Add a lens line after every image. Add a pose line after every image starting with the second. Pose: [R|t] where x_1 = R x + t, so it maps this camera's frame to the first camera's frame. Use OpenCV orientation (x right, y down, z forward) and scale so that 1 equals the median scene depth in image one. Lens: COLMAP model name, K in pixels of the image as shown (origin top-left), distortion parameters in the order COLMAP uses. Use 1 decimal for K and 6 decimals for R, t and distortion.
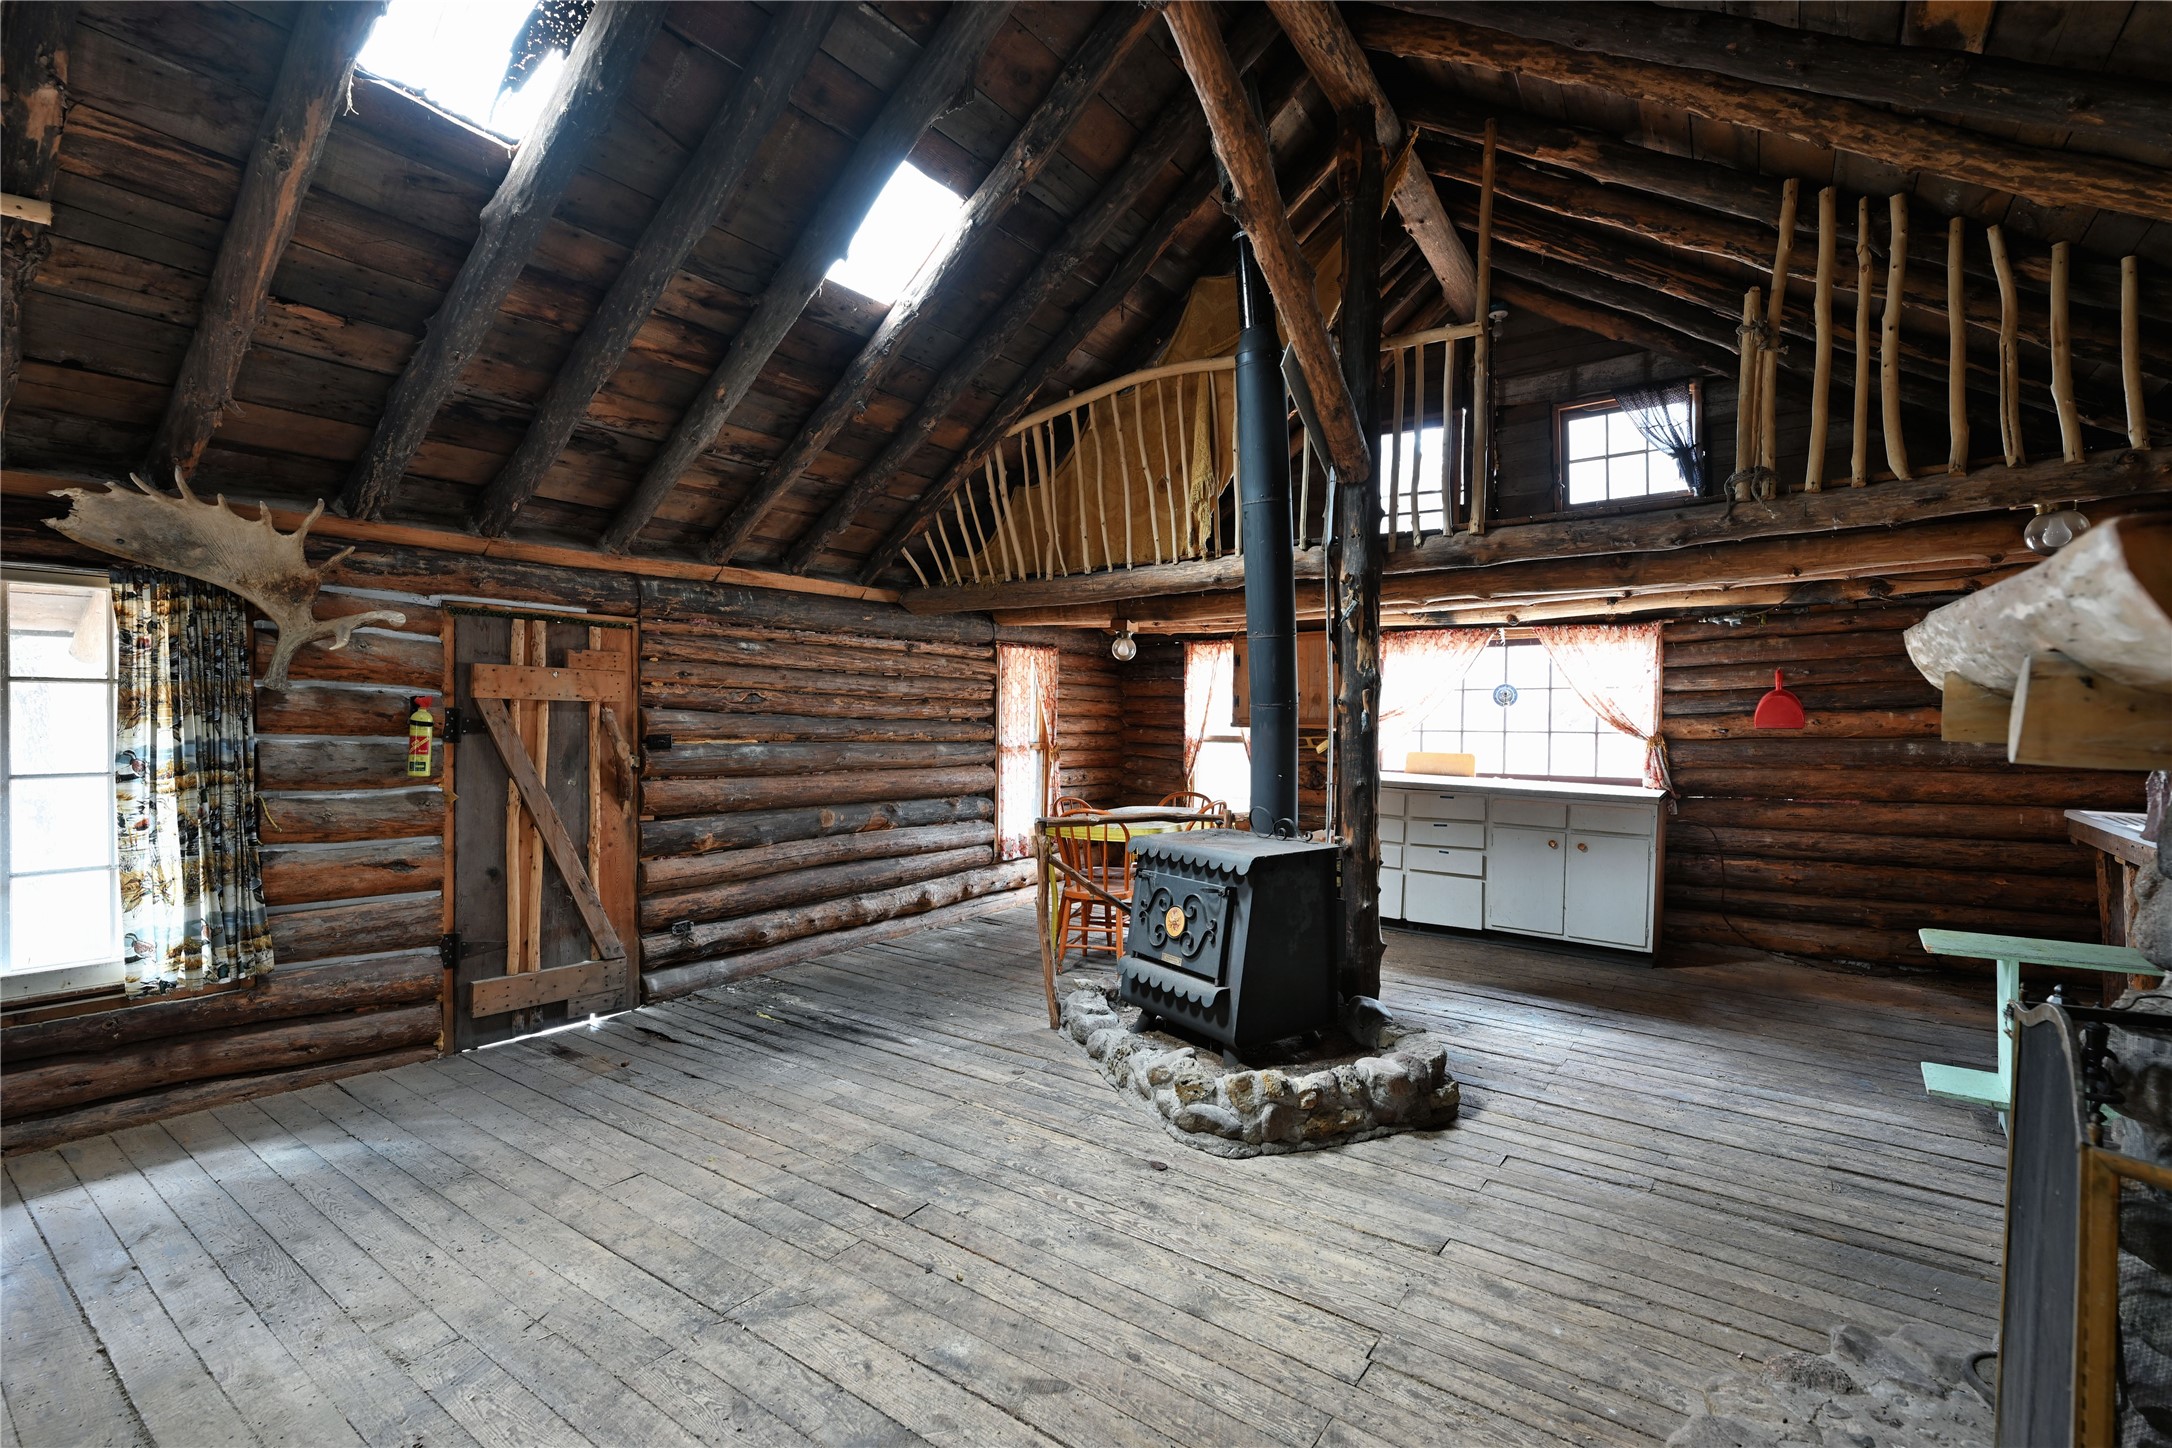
lens RADIAL K [[957.1, 0, 1076.5], [0, 957.1, 720.5], [0, 0, 1]] dist [-0.000138, 0.000370]
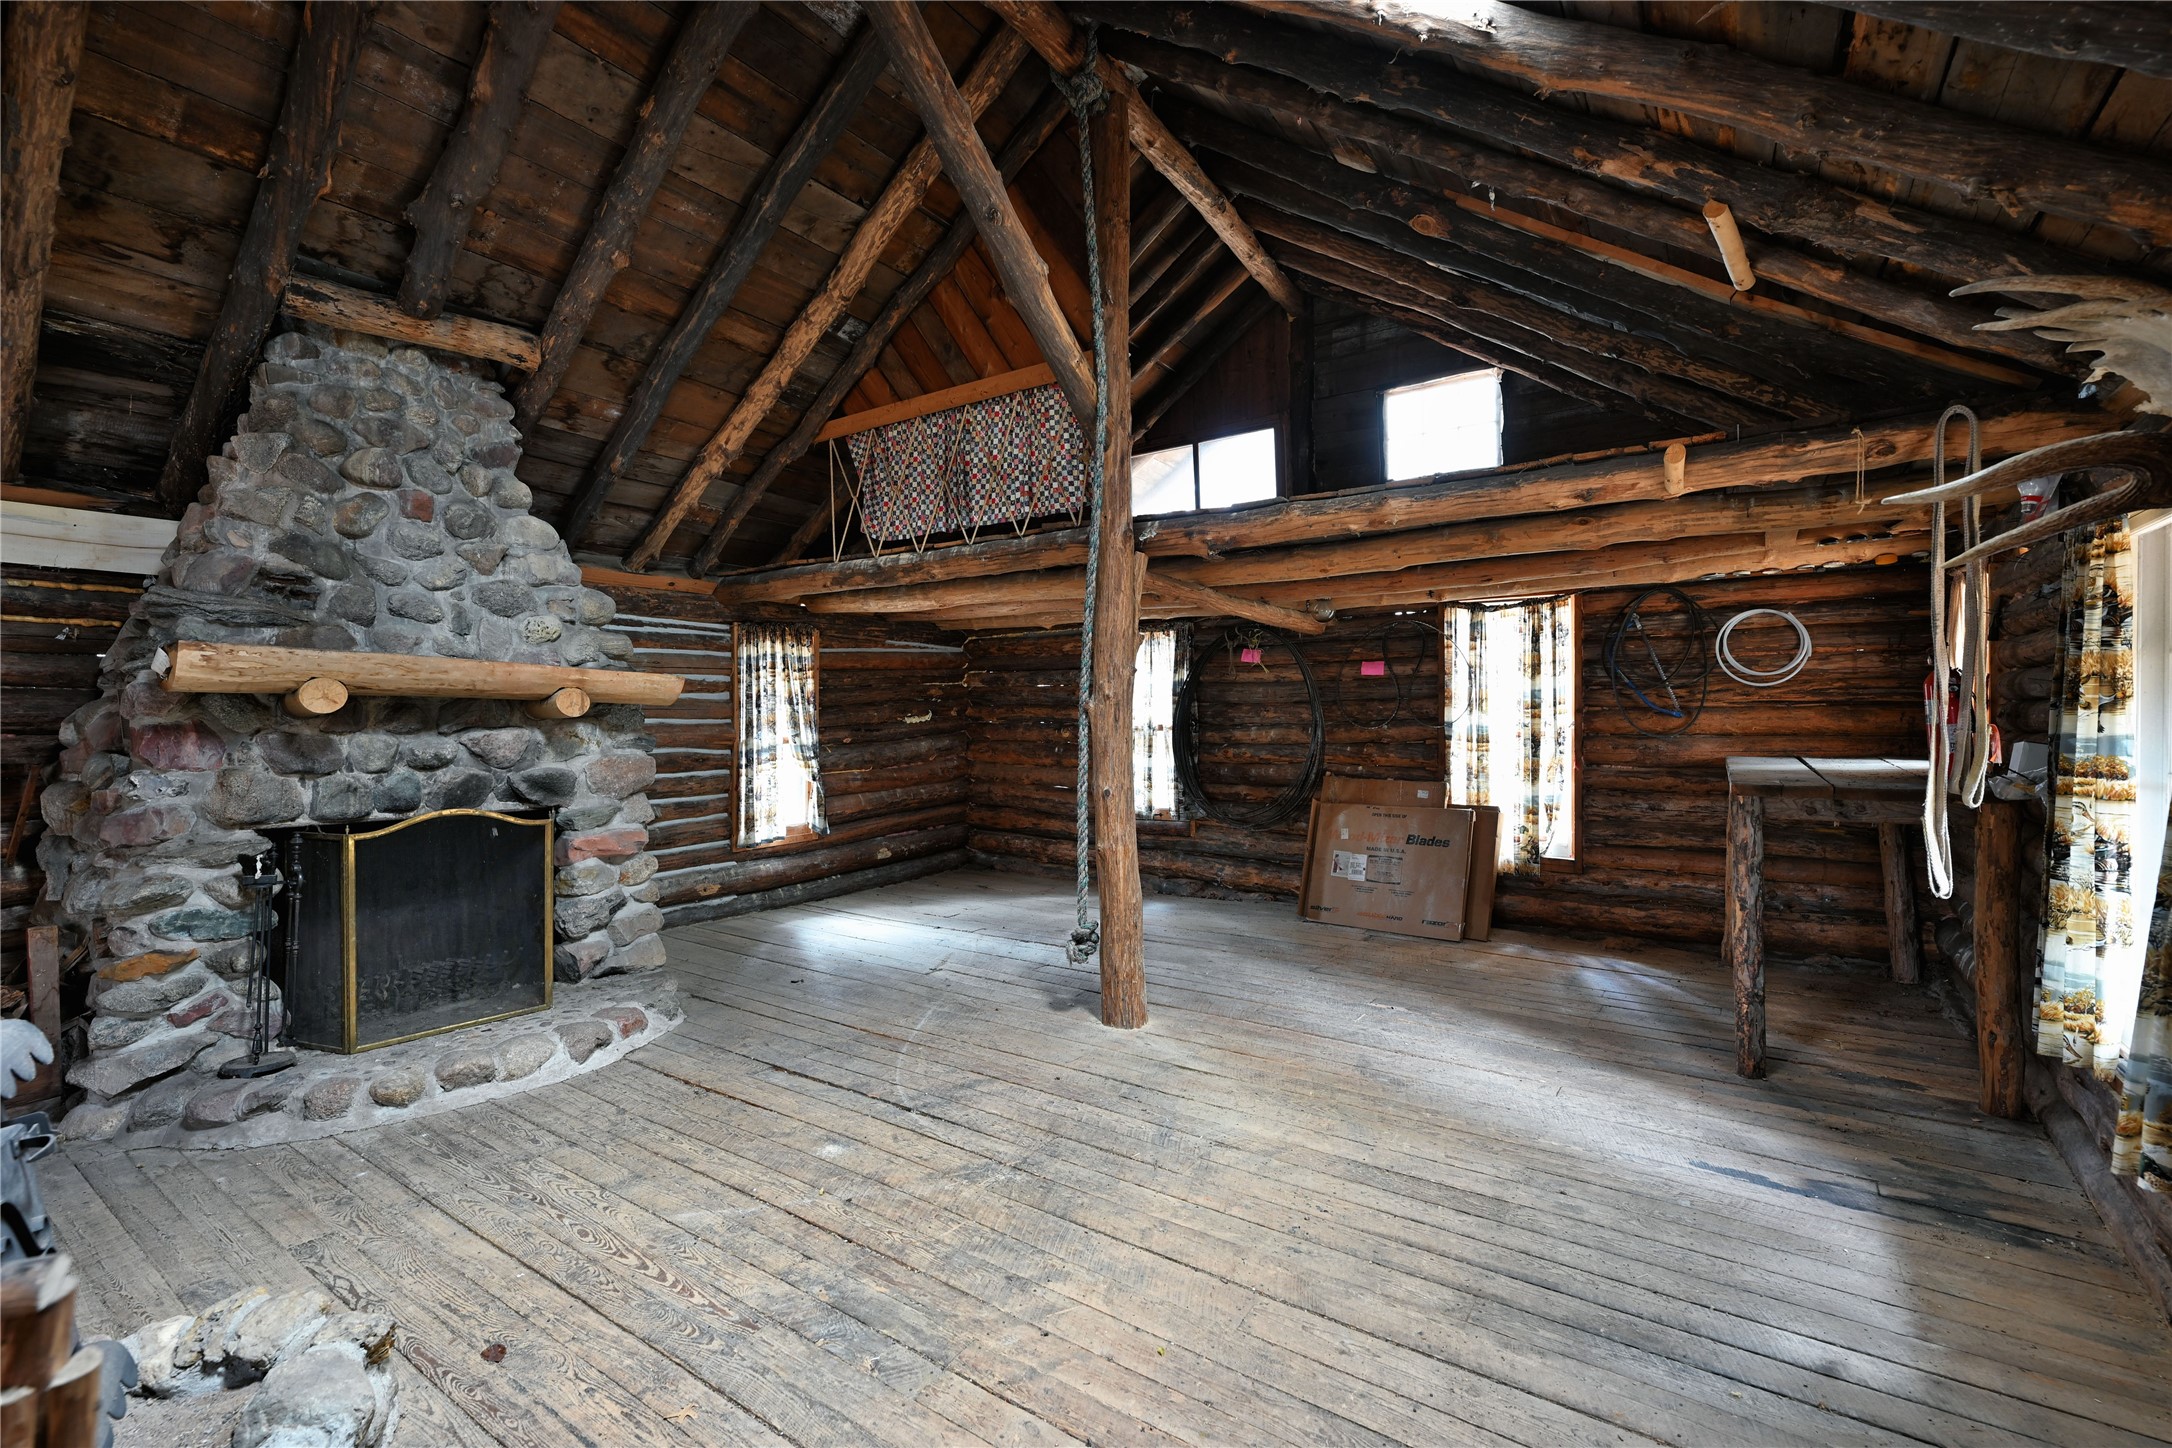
lens RADIAL K [[957.1, 0, 1076.5], [0, 957.1, 720.5], [0, 0, 1]] dist [-0.000138, 0.000370]
pose [[-0.999341, -0.004329, -0.036042, -0.206043], [-0.004507, 0.999978, 0.004854, 0.008687], [0.036020, 0.005013, -0.999338, 1.160859]]
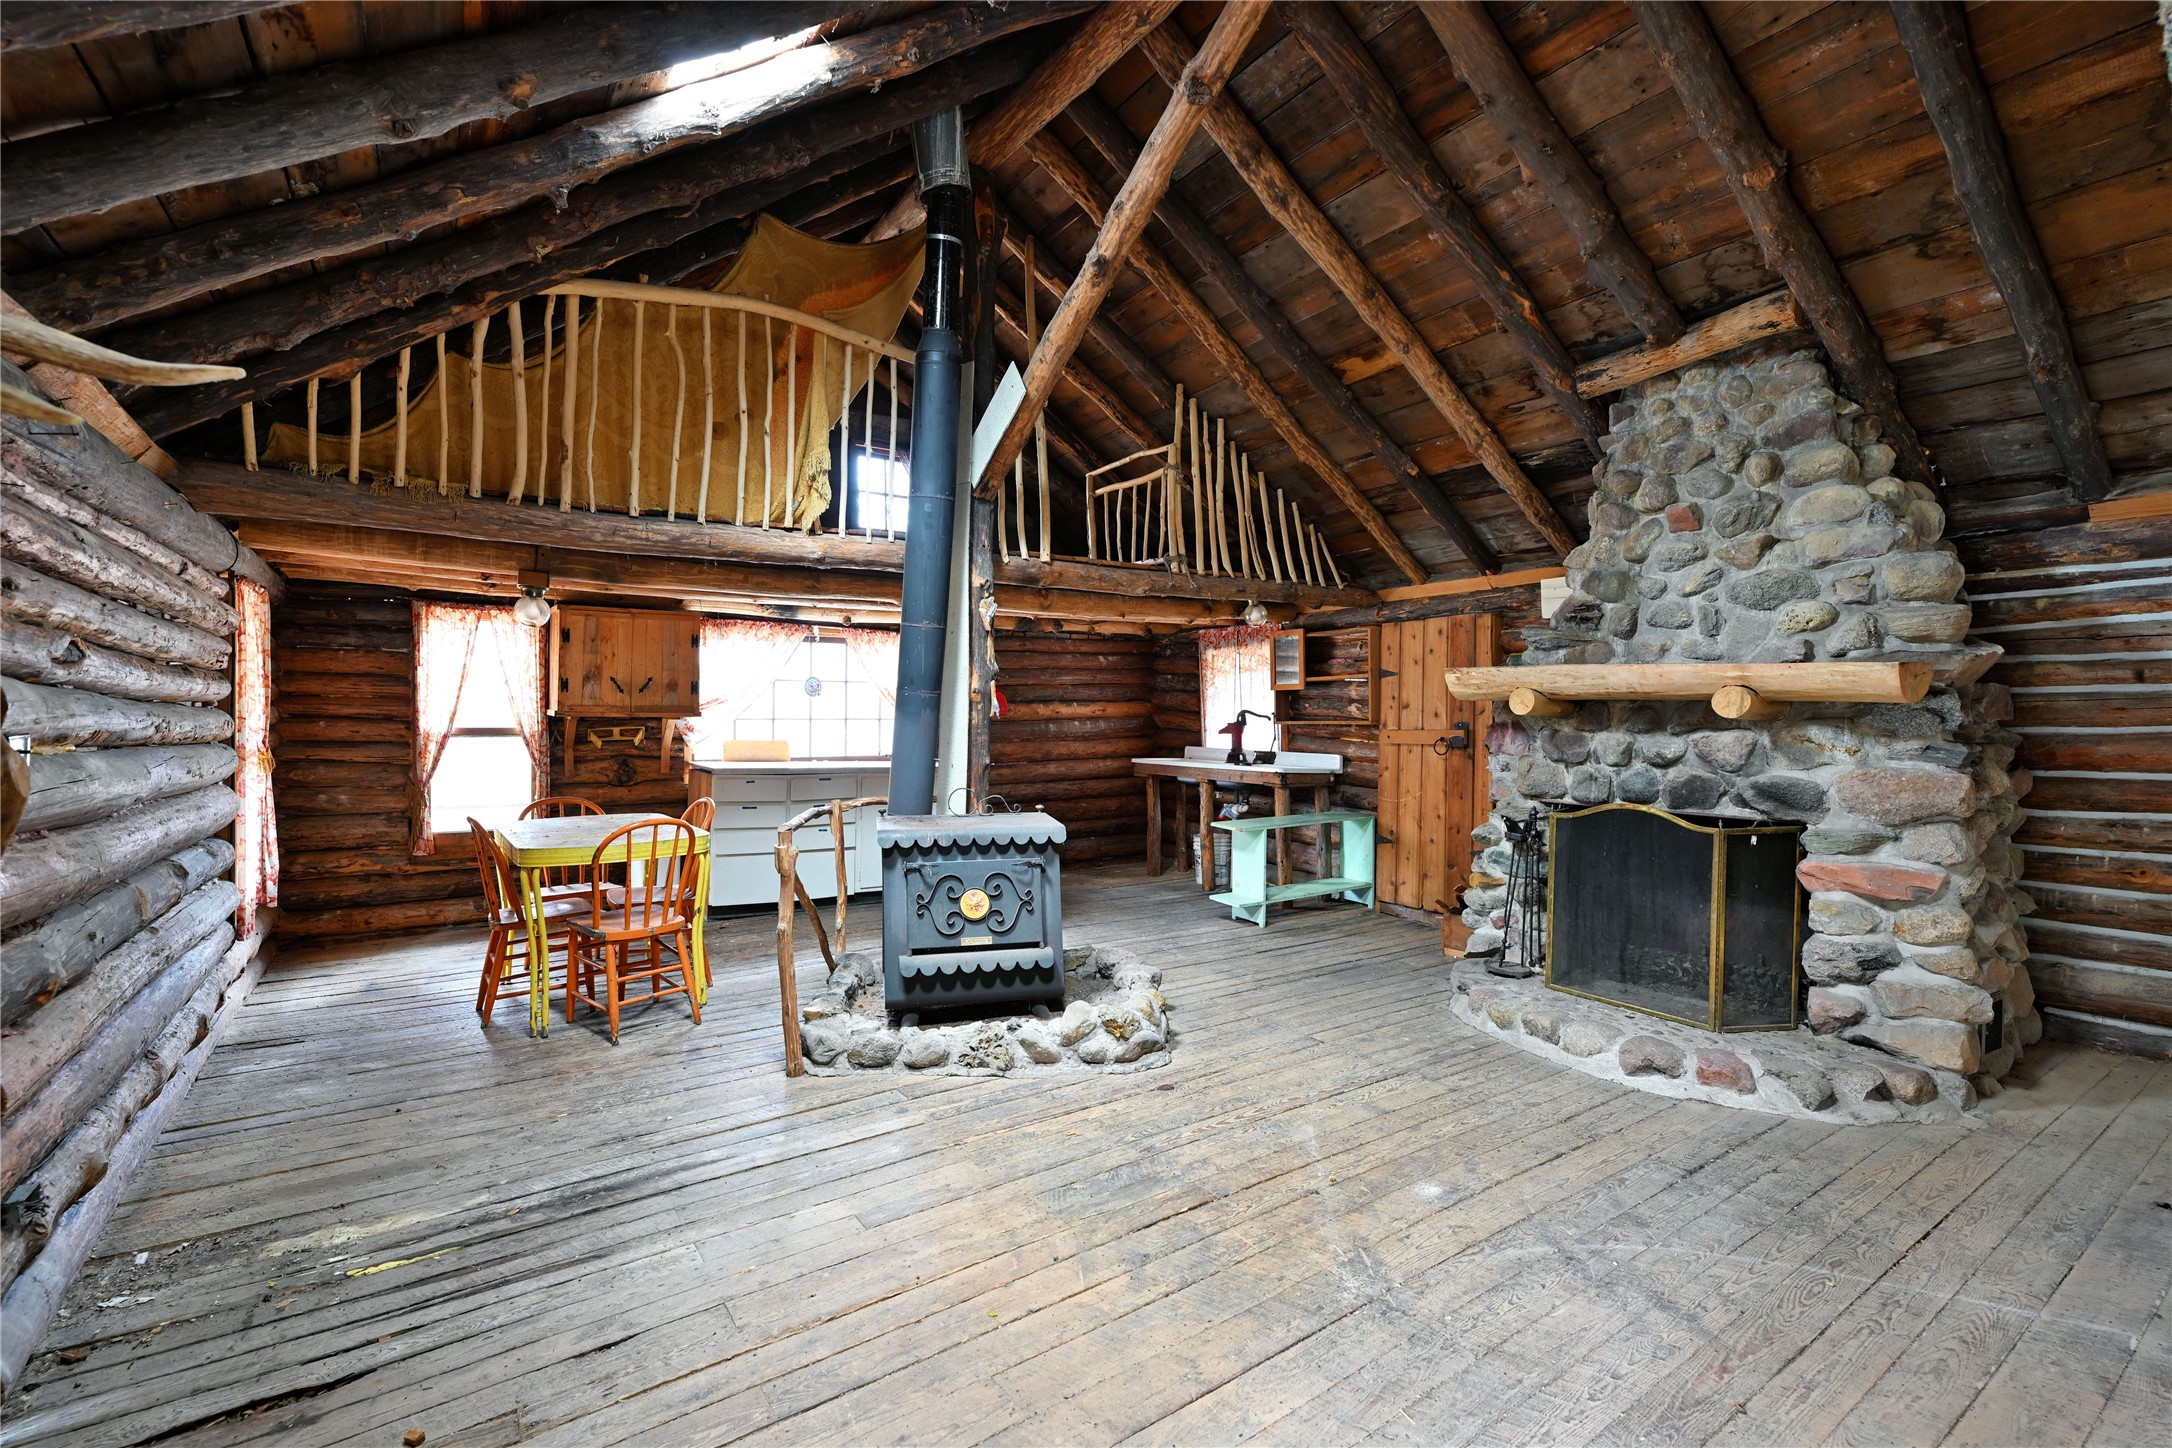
lens RADIAL K [[957.1, 0, 1076.5], [0, 957.1, 720.5], [0, 0, 1]] dist [-0.000138, 0.000370]
pose [[0.340545, -0.007857, 0.940196, -0.716391], [0.001304, 0.999968, 0.007885, 0.006743], [-0.940227, -0.001459, 0.340544, 0.485668]]
